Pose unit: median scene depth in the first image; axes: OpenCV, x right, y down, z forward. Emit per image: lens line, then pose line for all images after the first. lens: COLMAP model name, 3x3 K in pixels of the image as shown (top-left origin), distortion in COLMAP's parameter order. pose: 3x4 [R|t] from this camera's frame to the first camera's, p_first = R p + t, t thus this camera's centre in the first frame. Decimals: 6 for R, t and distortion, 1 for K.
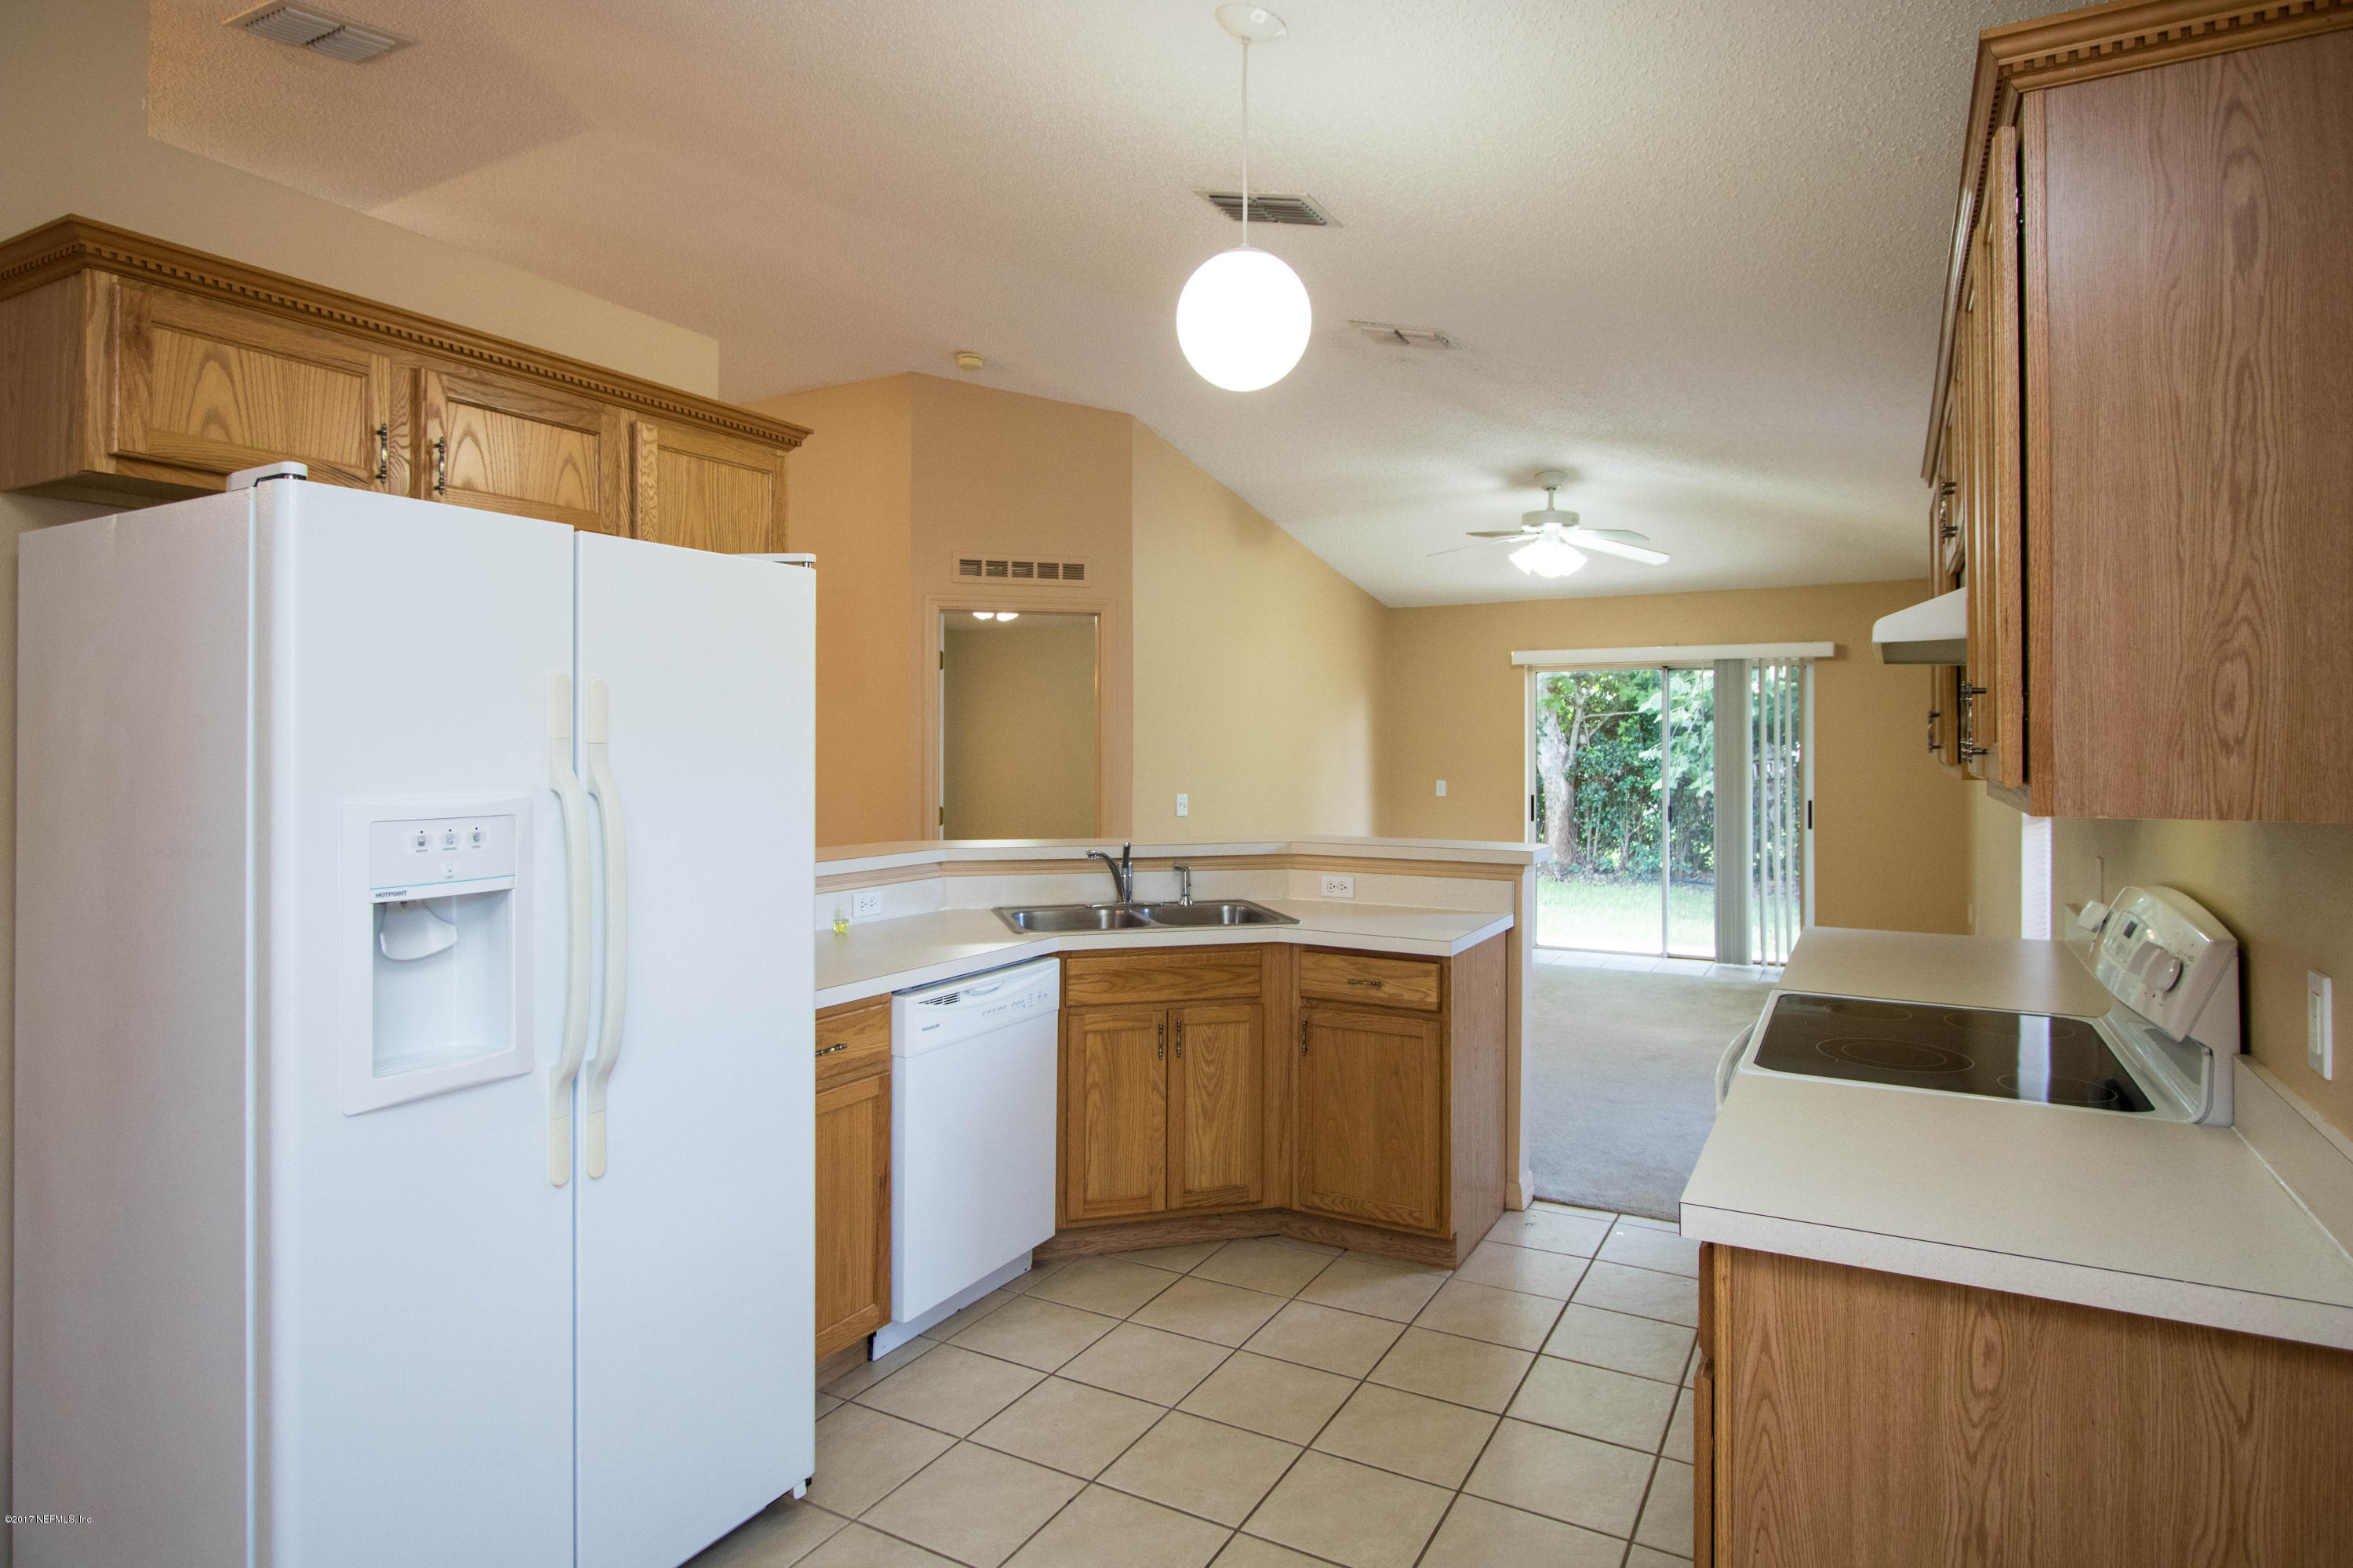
lens RADIAL K [[1285.3, 0, 1180.7], [0, 1285.3, 743.6], [0, 0, 1]] dist [0.000096, -0.000010]
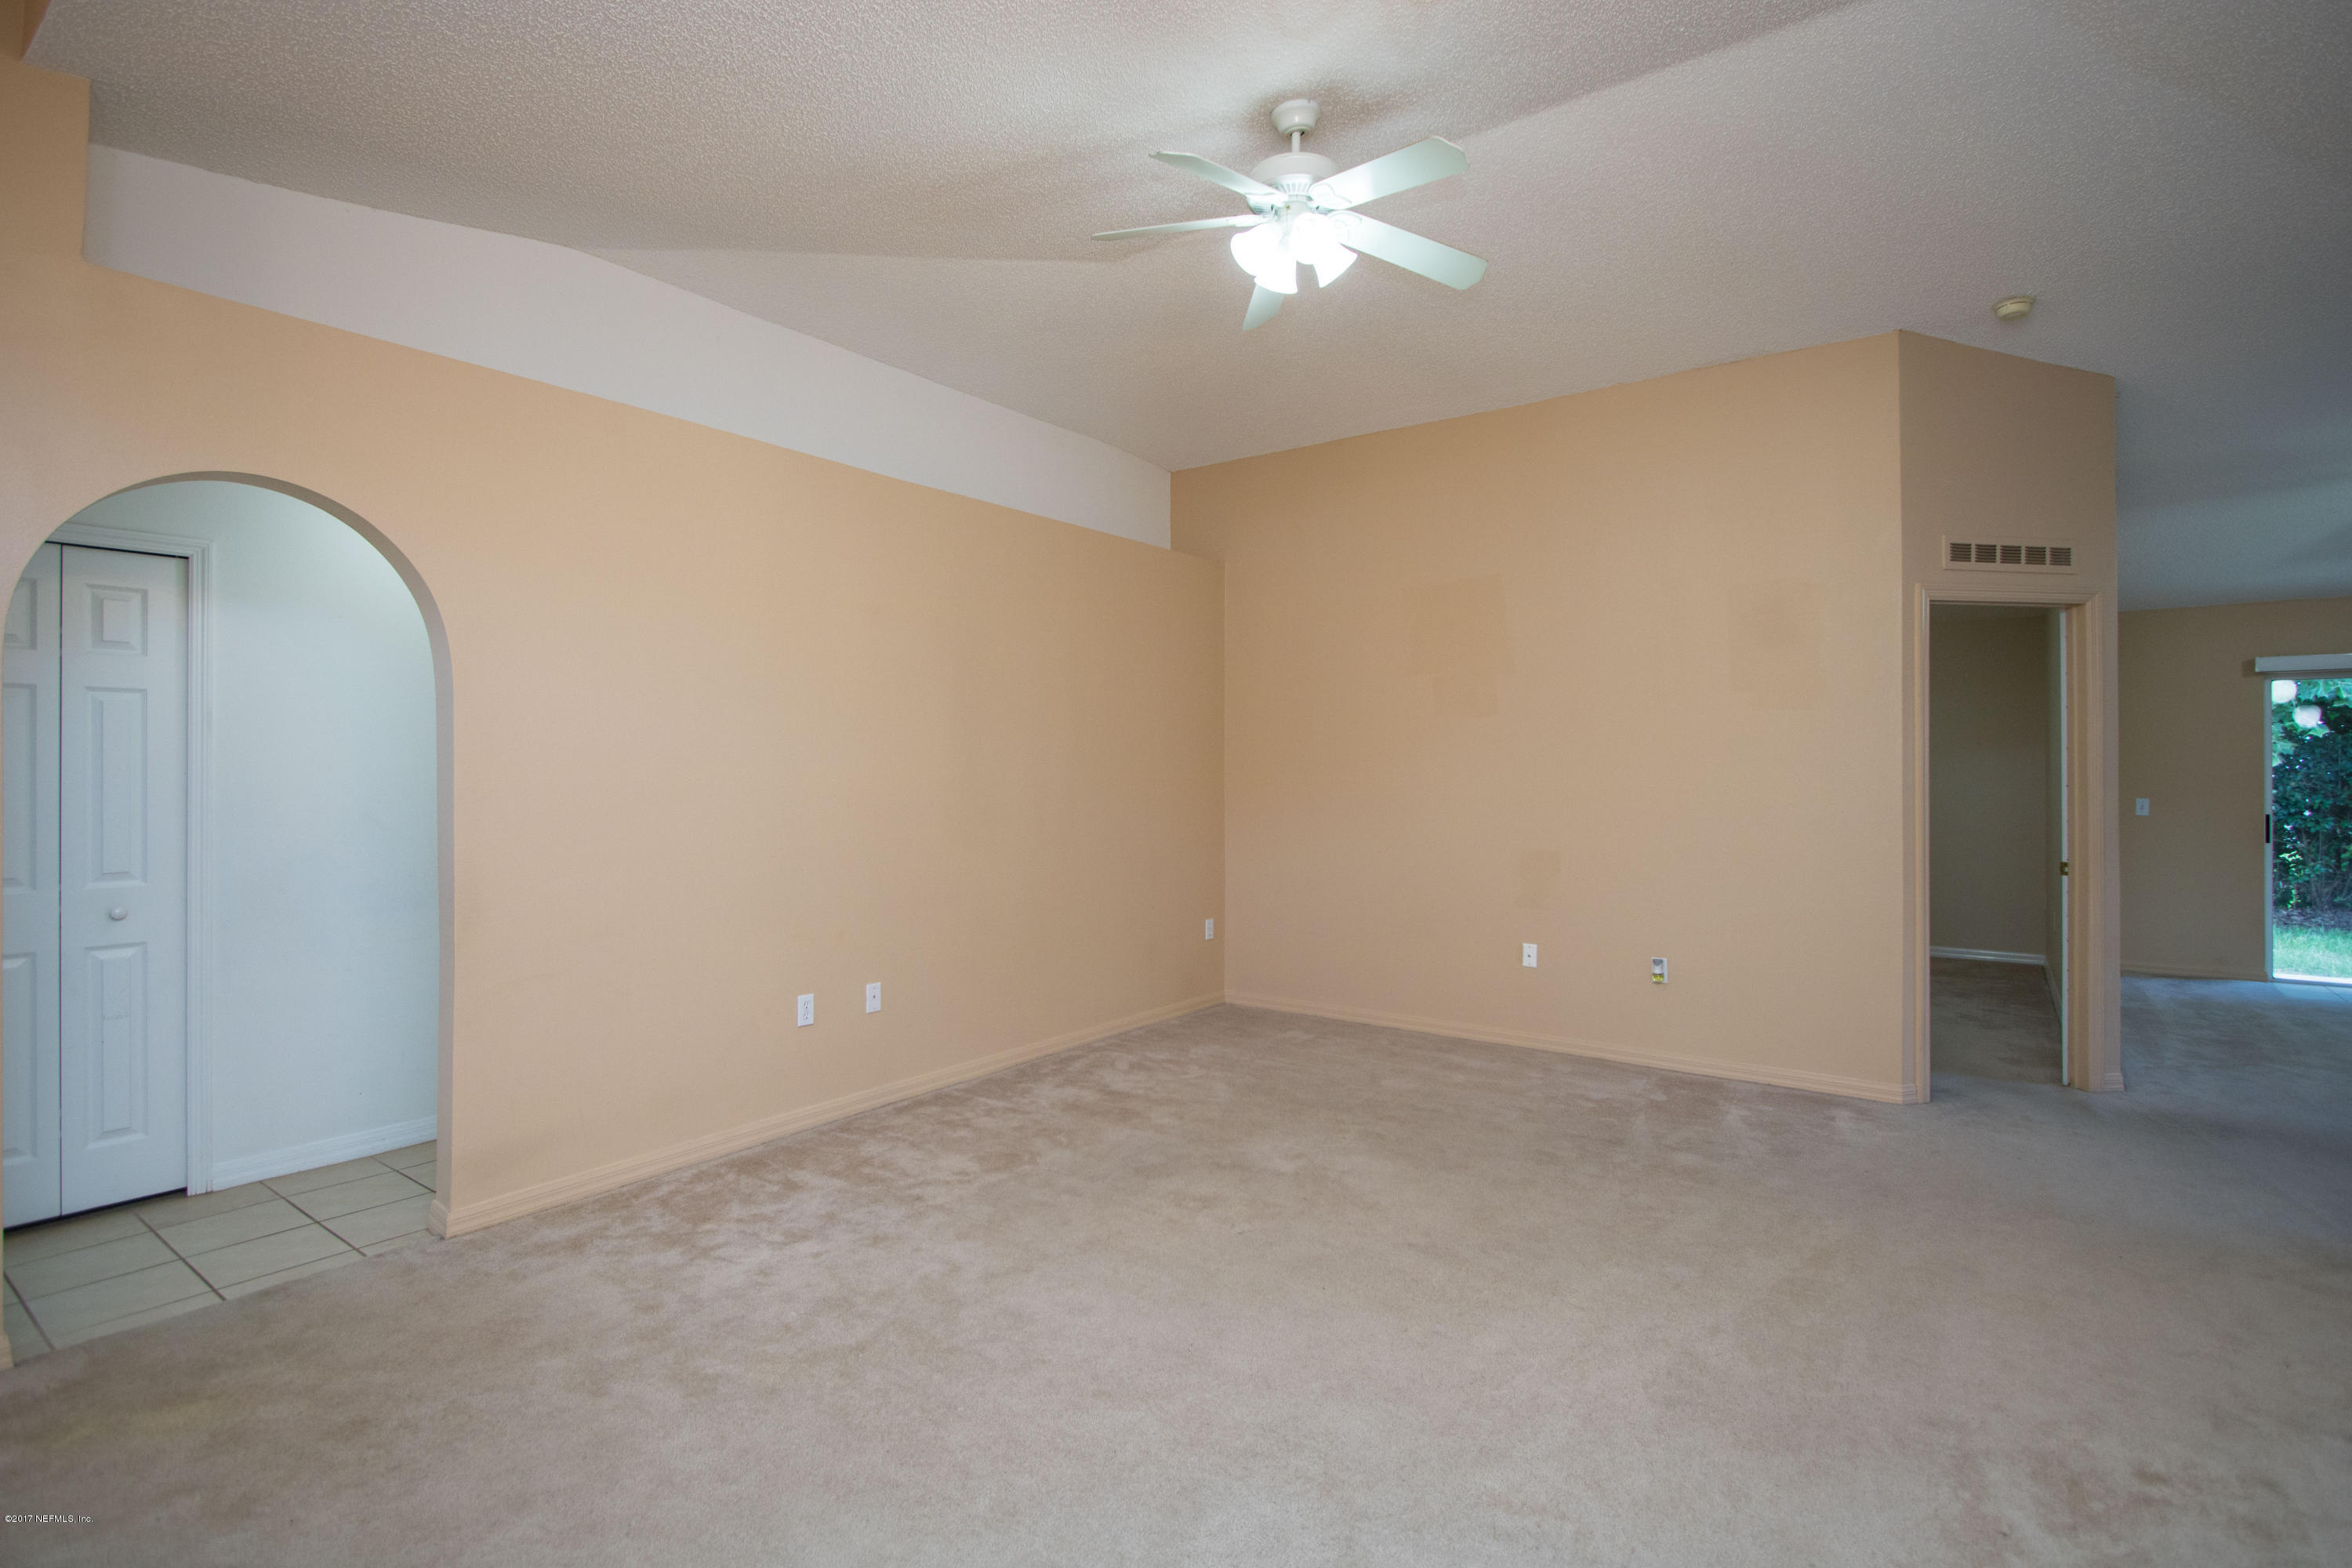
lens RADIAL K [[1106.4, 0, 1166.7], [0, 1106.4, 769.5], [0, 0, 1]] dist [0.001191, 0.000249]
pose [[0.990792, 0.001380, -0.135387, -0.432024], [-0.001289, 0.999999, 0.000756, 0.008870], [0.135388, -0.000575, 0.990793, 0.122422]]
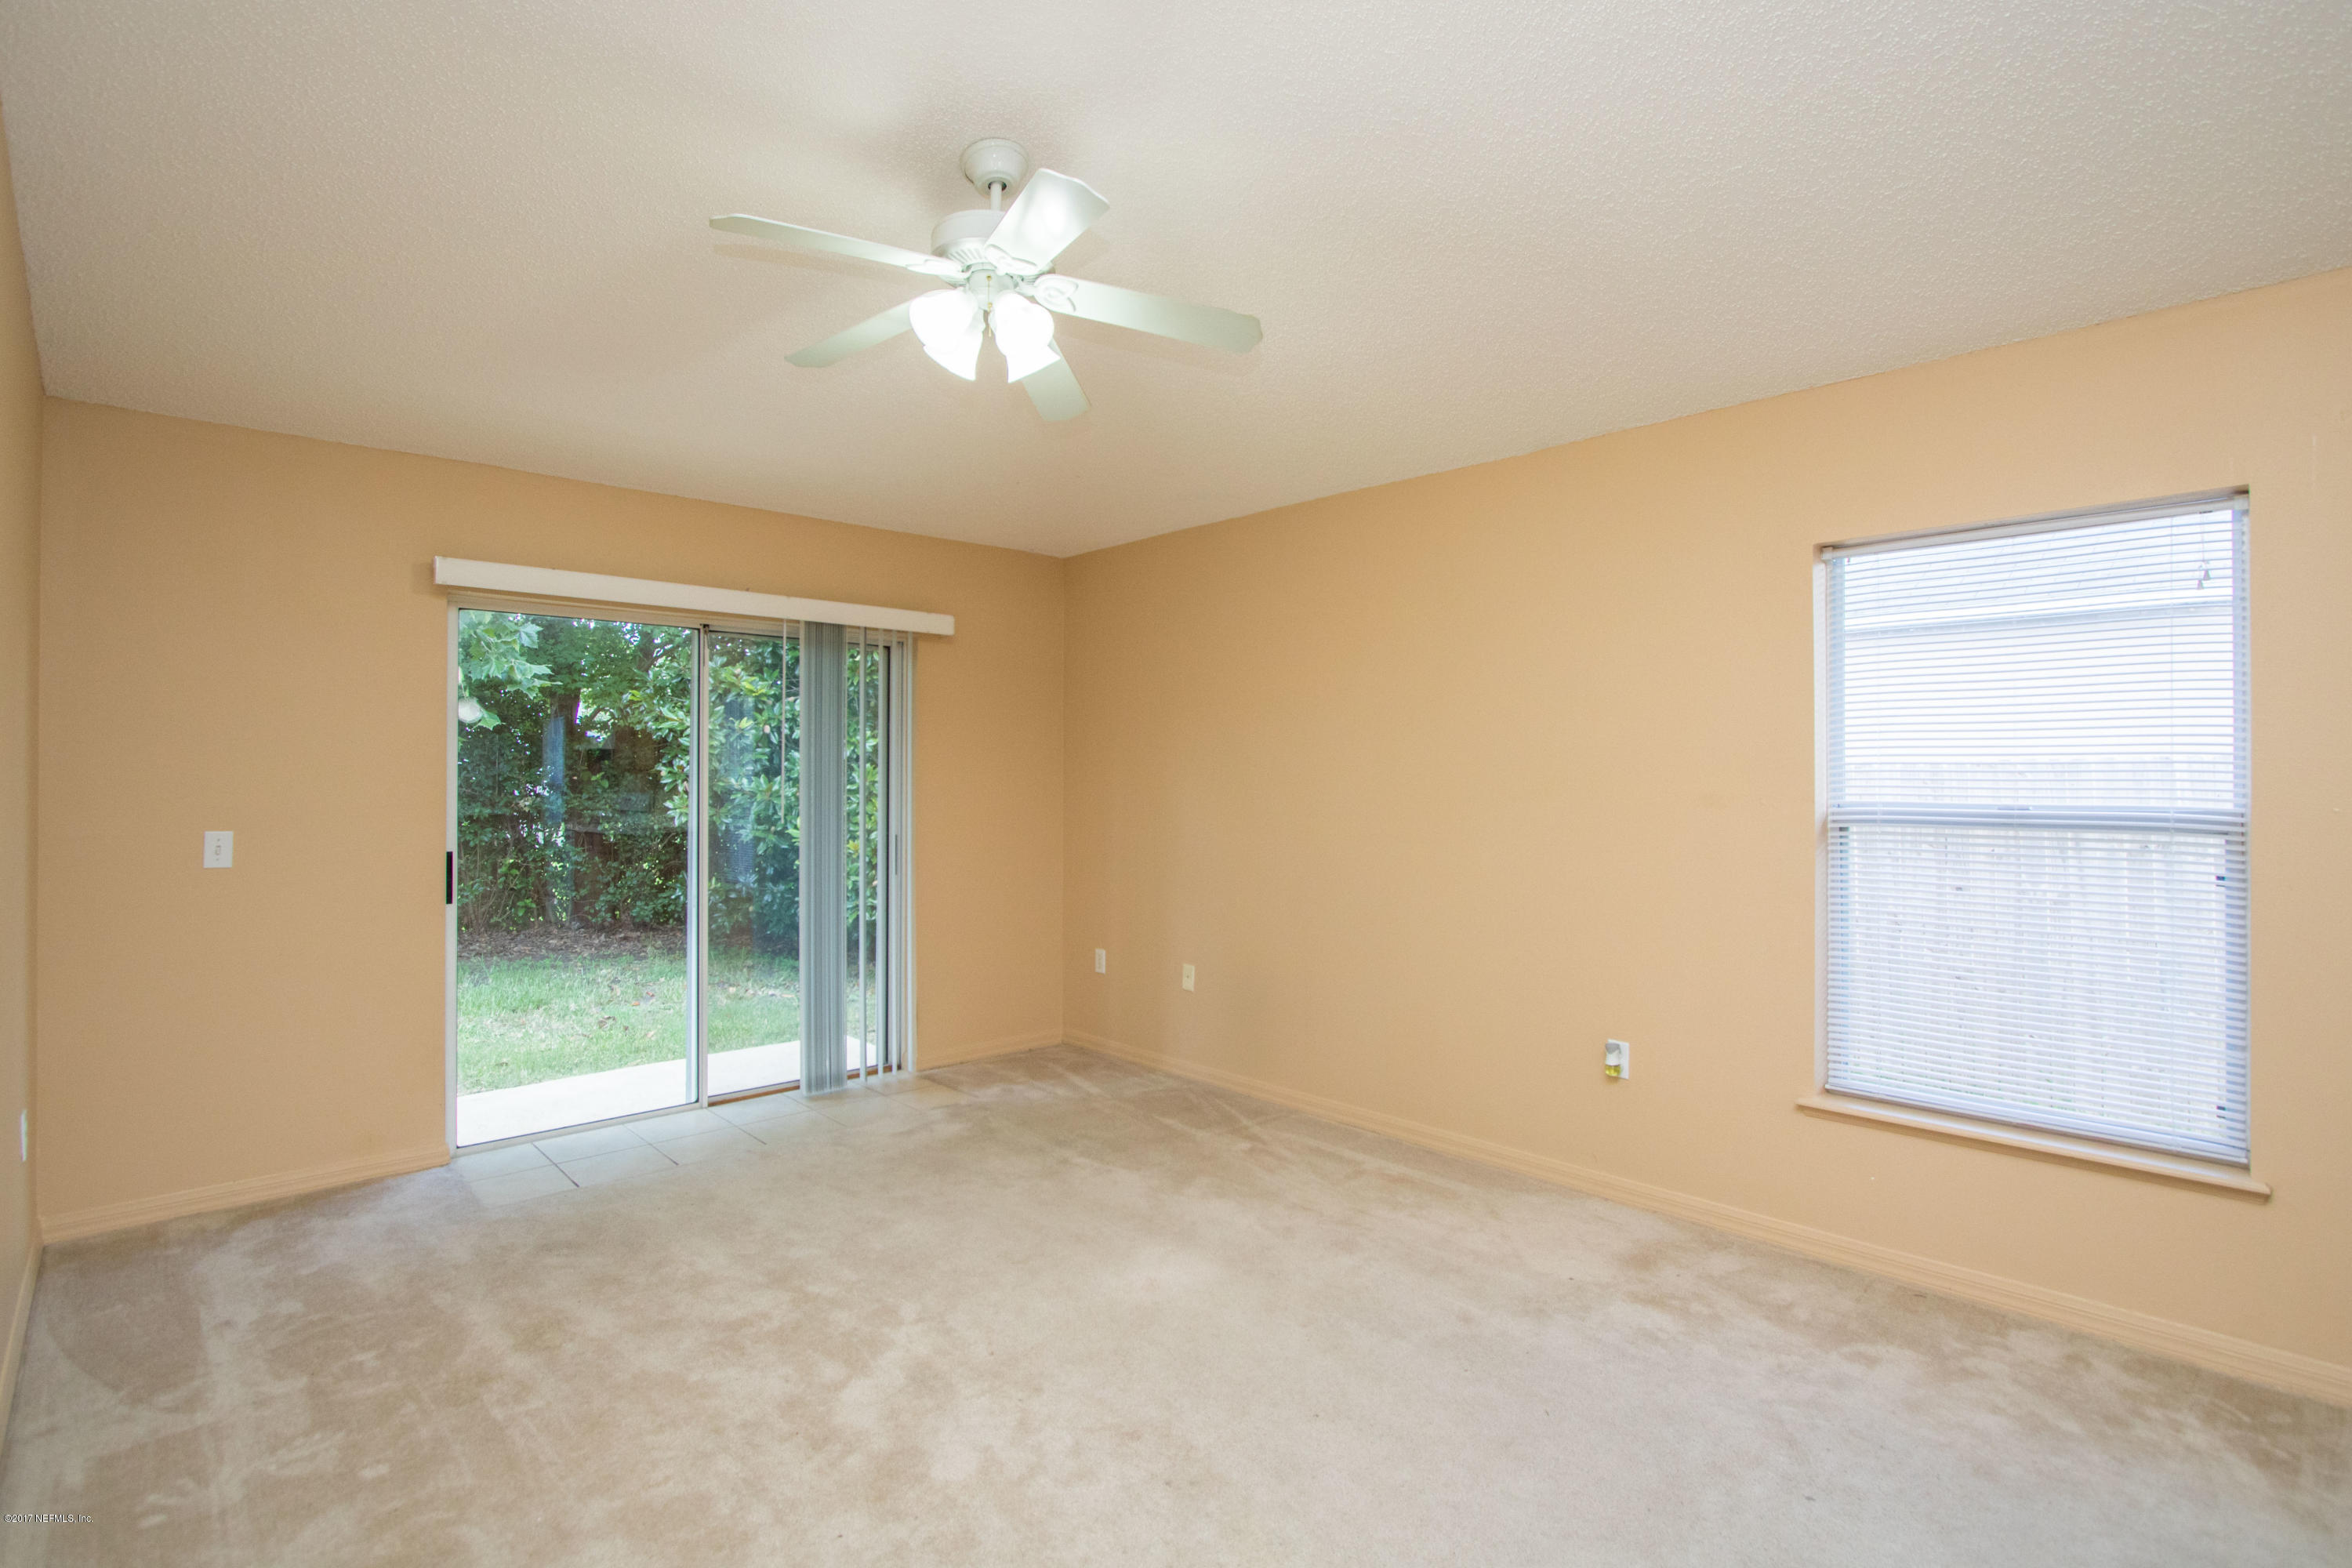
lens RADIAL K [[1106.4, 0, 1166.7], [0, 1106.4, 769.5], [0, 0, 1]] dist [0.001191, 0.000249]
pose [[0.322512, 0.008768, 0.946525, -0.042601], [-0.003016, 0.999962, -0.008236, 0.011686], [-0.946561, -0.000199, 0.322526, 0.657836]]
